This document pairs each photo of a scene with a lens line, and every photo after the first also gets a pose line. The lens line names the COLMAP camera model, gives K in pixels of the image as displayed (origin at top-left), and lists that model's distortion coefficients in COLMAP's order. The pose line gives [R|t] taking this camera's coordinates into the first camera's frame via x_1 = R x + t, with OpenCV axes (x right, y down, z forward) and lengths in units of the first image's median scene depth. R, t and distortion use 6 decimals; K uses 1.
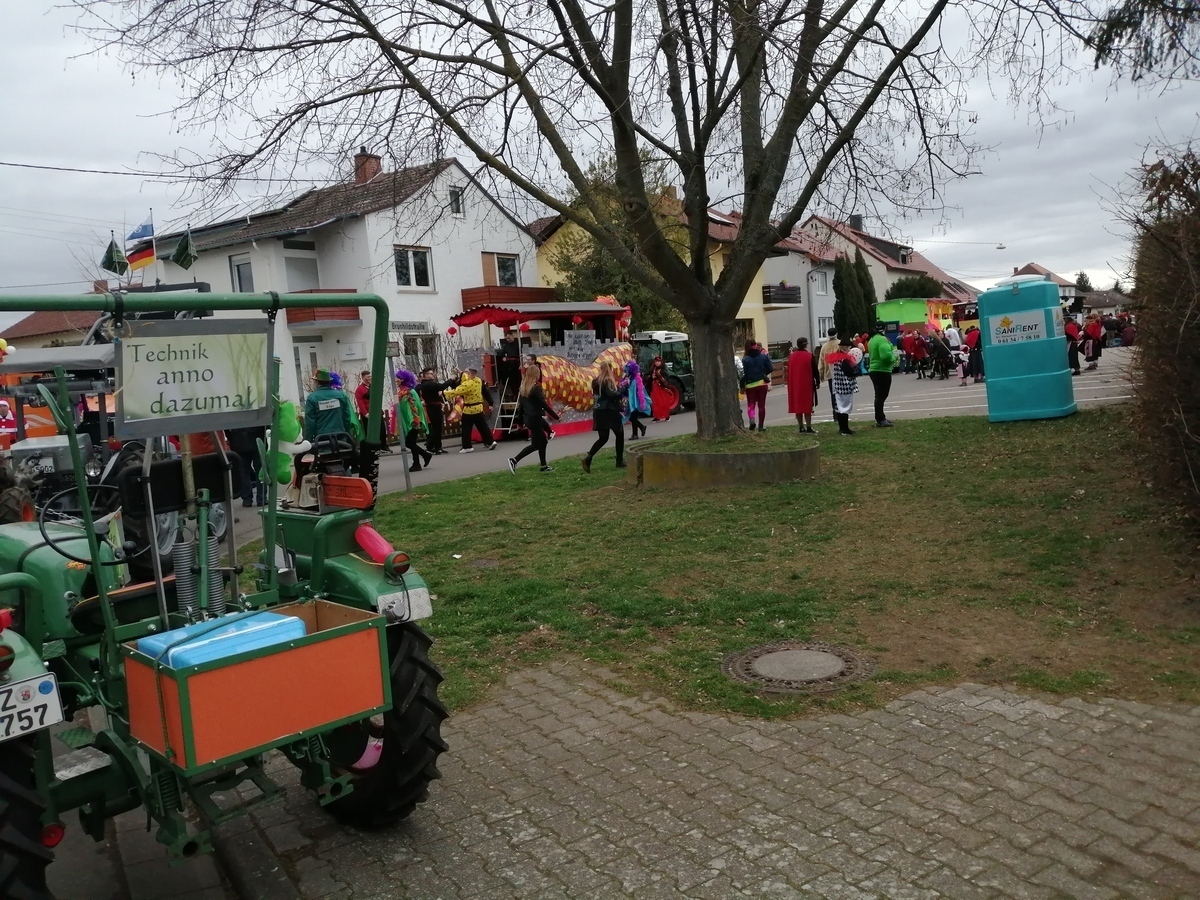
lens RADIAL K [[945.3, 0, 600.0], [0, 945.3, 450.0], [0, 0, 1]] dist [0.020127, -0.043870]
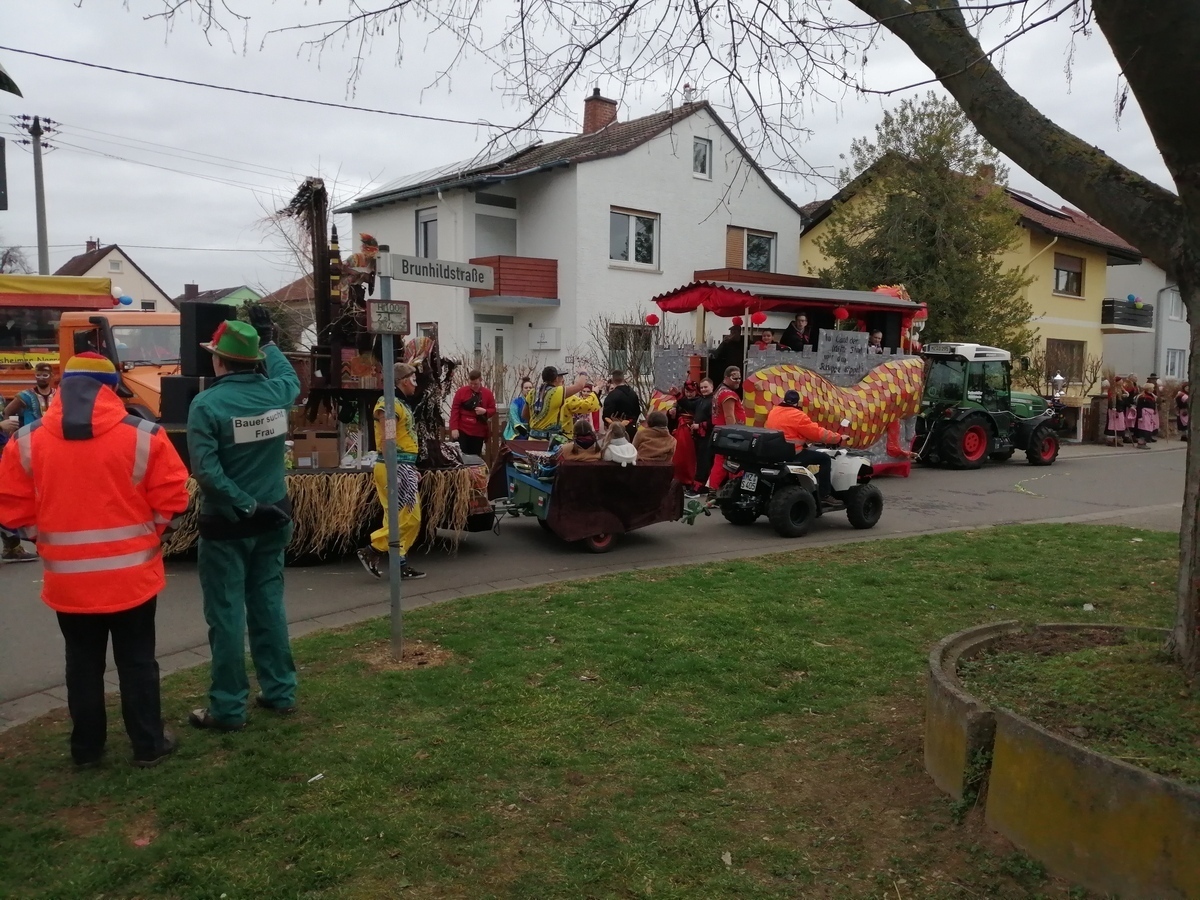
lens RADIAL K [[941.7, 0, 598.5], [0, 941.7, 451.9], [0, 0, 1]] dist [0.014647, -0.031314]
pose [[0.958207, 0.112017, -0.263233, -0.007213], [-0.112690, 0.993550, 0.012590, -0.066881], [0.262946, 0.017600, 0.964650, 0.674782]]
